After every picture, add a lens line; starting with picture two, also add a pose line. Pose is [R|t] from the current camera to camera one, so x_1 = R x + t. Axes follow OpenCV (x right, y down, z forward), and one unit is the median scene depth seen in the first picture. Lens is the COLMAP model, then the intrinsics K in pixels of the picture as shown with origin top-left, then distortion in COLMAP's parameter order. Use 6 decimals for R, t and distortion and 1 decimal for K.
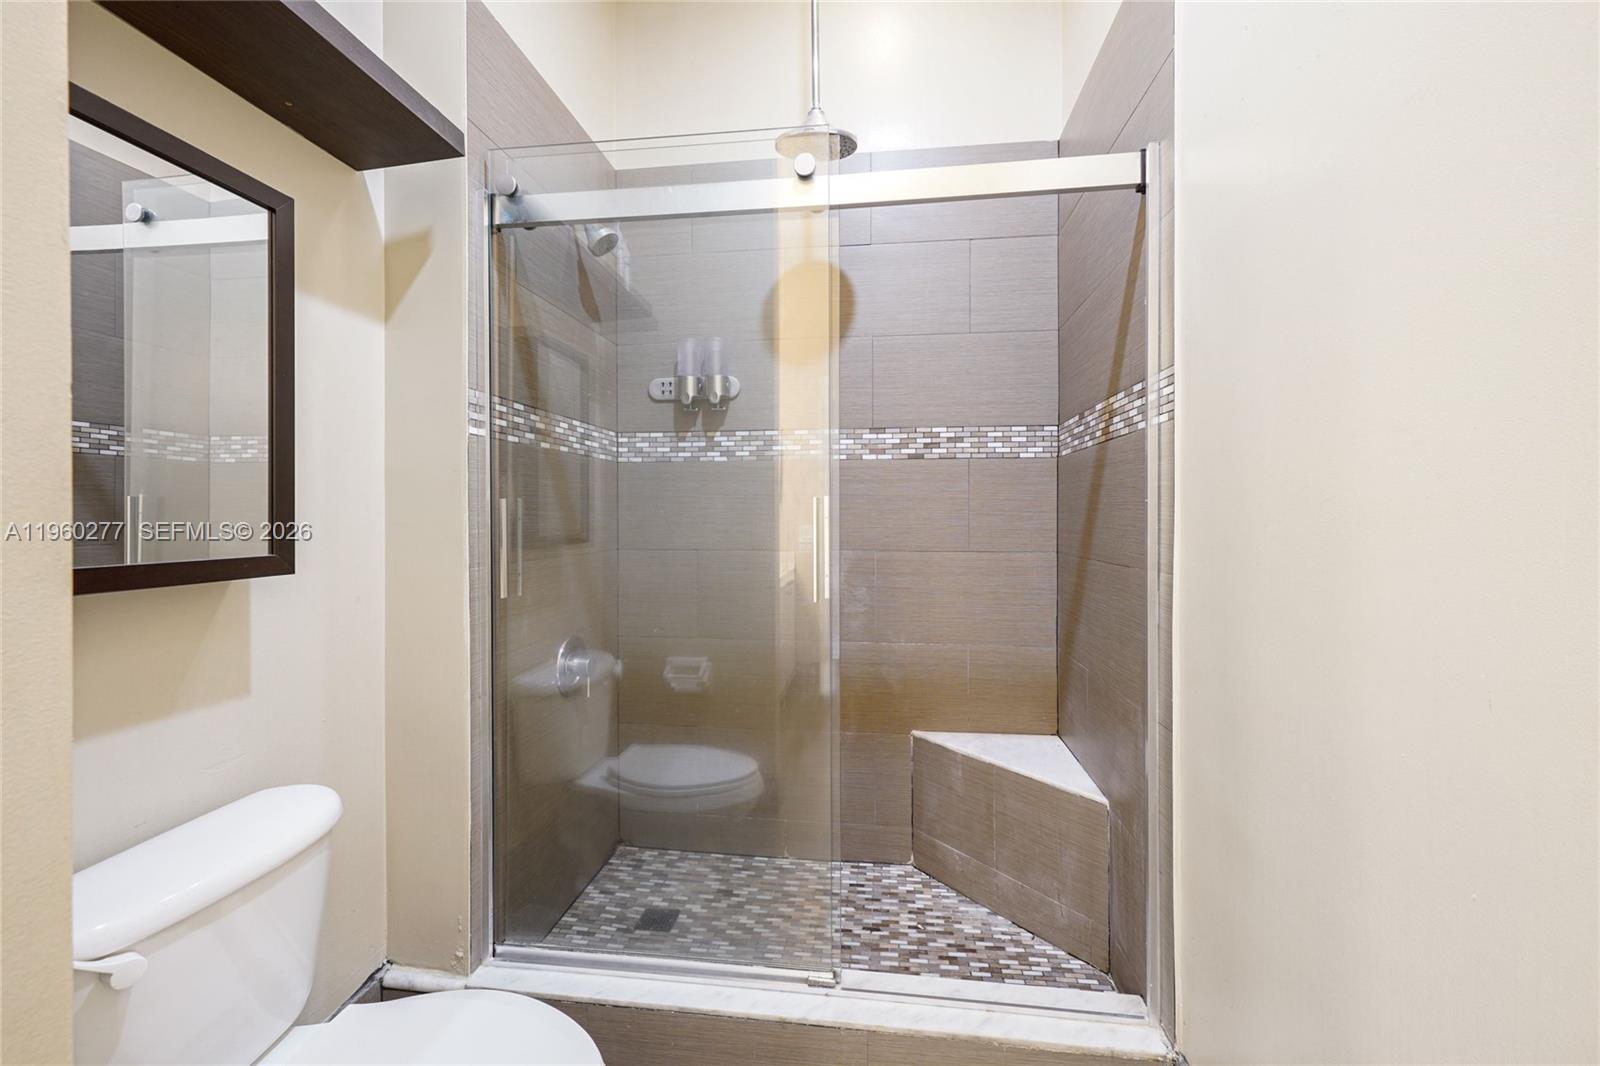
lens RADIAL K [[614.4, 0, 804.1], [0, 614.4, 528.6], [0, 0, 1]] dist [-0.009290, 0.000238]
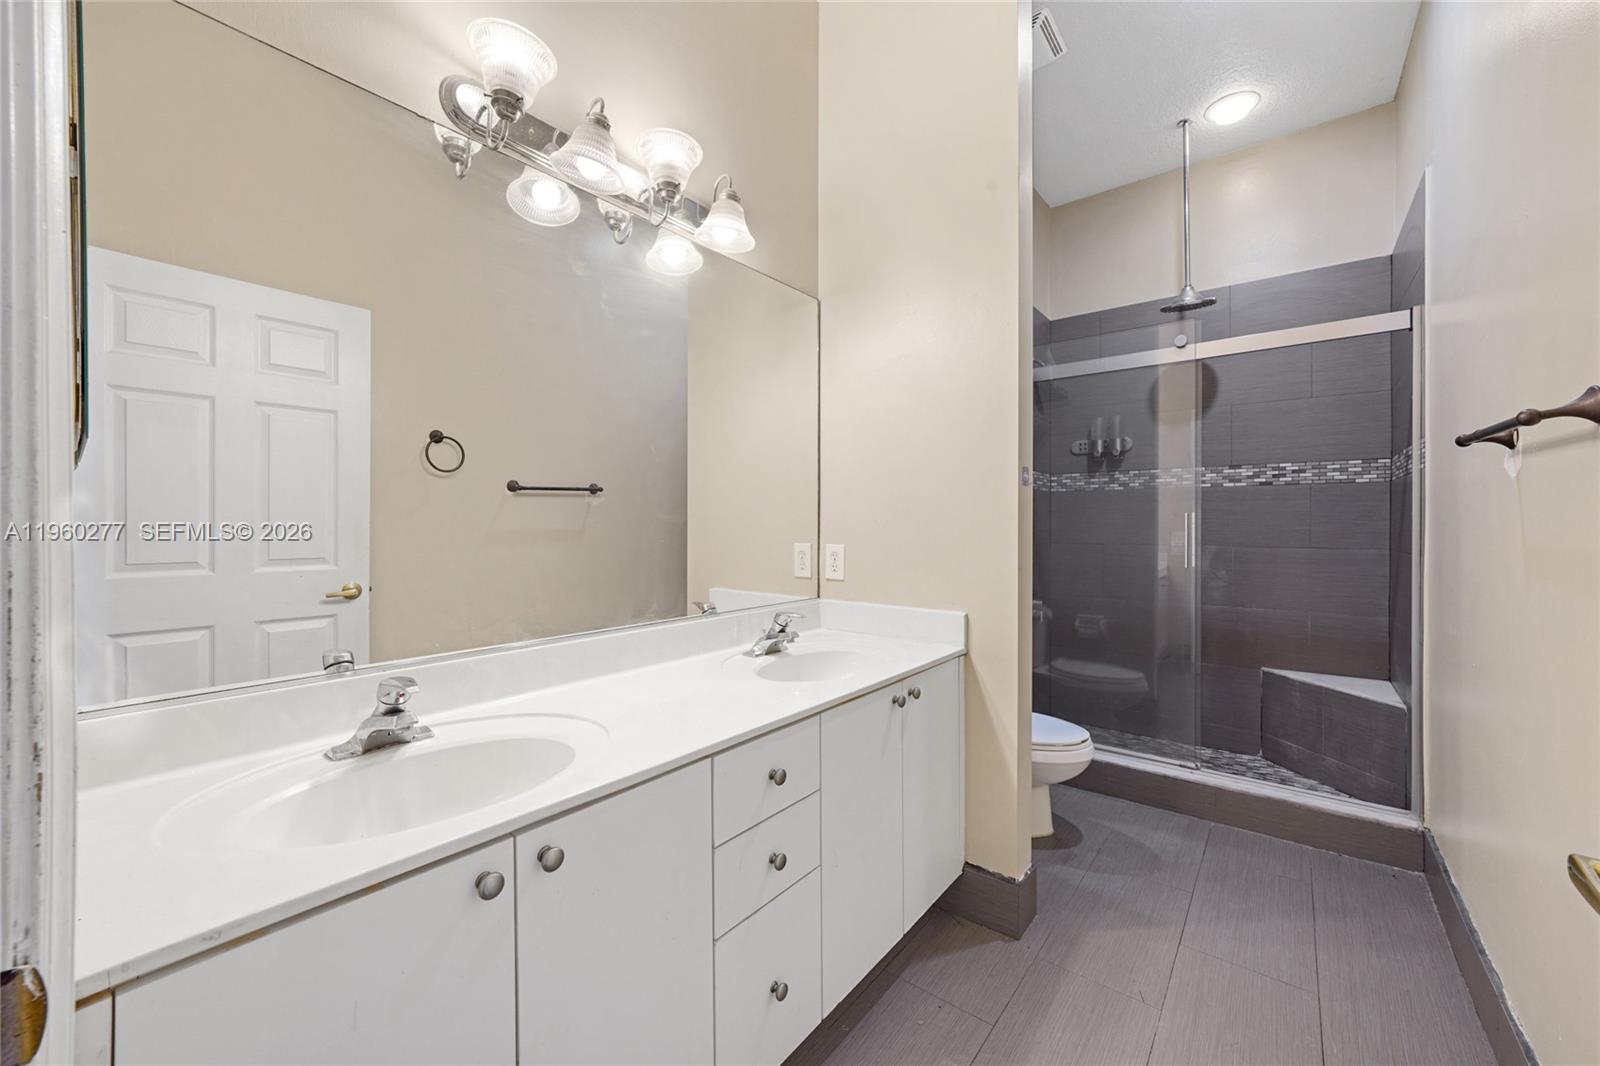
lens RADIAL K [[614.4, 0, 804.1], [0, 614.4, 528.6], [0, 0, 1]] dist [-0.009290, 0.000238]
pose [[0.856306, 0.004847, -0.516446, -0.011265], [-0.013374, 0.999829, -0.012792, 0.026077], [0.516296, 0.017861, 0.856224, -0.849297]]
